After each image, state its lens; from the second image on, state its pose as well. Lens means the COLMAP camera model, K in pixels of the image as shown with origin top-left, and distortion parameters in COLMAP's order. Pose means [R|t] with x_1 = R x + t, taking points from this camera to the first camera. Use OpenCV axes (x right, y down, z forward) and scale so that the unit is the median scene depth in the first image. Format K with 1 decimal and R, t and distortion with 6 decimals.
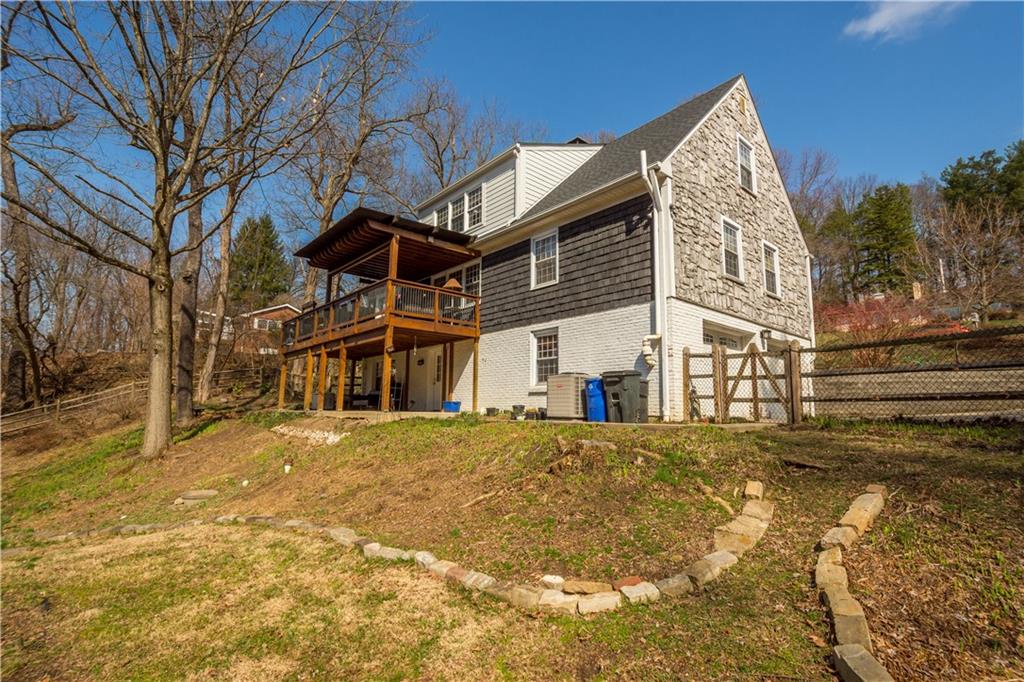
lens RADIAL K [[487.5, 0, 512.0], [0, 487.5, 341.0], [0, 0, 1]] dist [-0.000002, 0.000012]
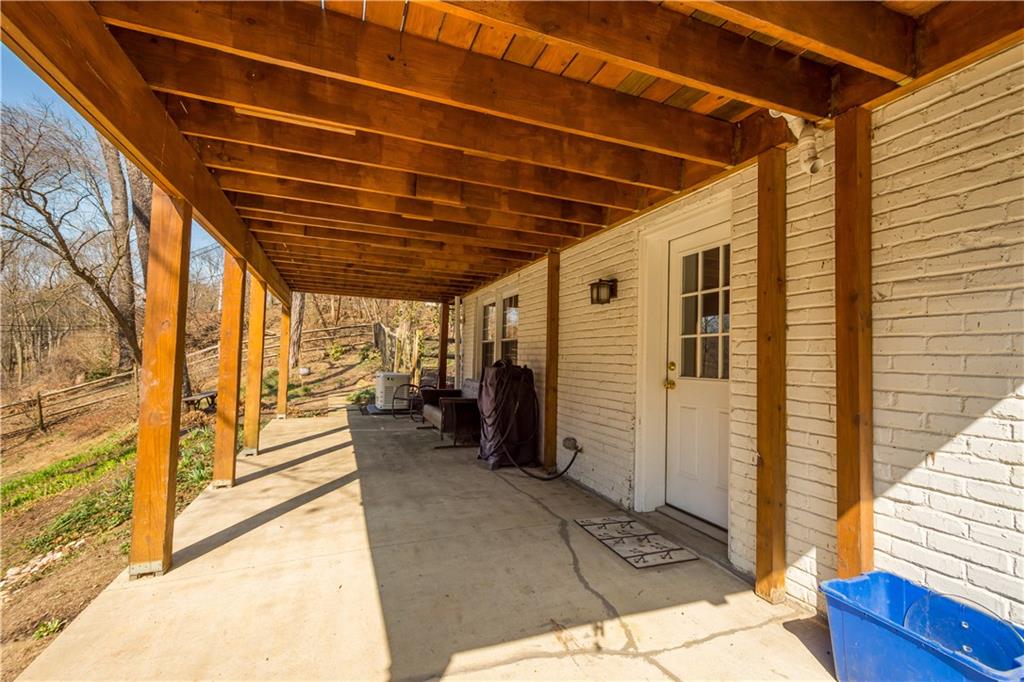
lens RADIAL K [[443.9, 0, 515.5], [0, 443.9, 344.3], [0, 0, 1]] dist [0.004875, -0.000243]
pose [[0.942235, 0.002341, -0.334945, -0.204822], [0.034506, 0.993977, 0.104018, 0.059958], [0.333171, -0.109568, 0.936479, 1.029764]]
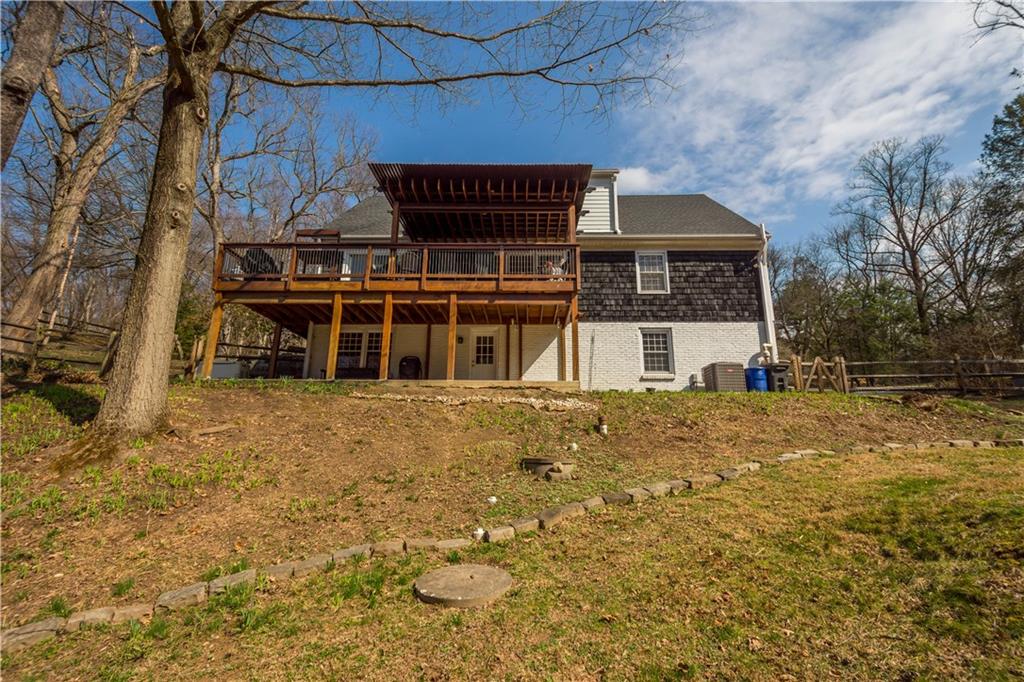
lens RADIAL K [[443.9, 0, 515.5], [0, 443.9, 344.3], [0, 0, 1]] dist [0.004875, -0.000243]
pose [[0.673118, 0.170748, 0.719553, -0.925603], [-0.110859, 0.985284, -0.130100, 0.192568], [-0.731179, 0.007804, 0.682141, 0.488619]]
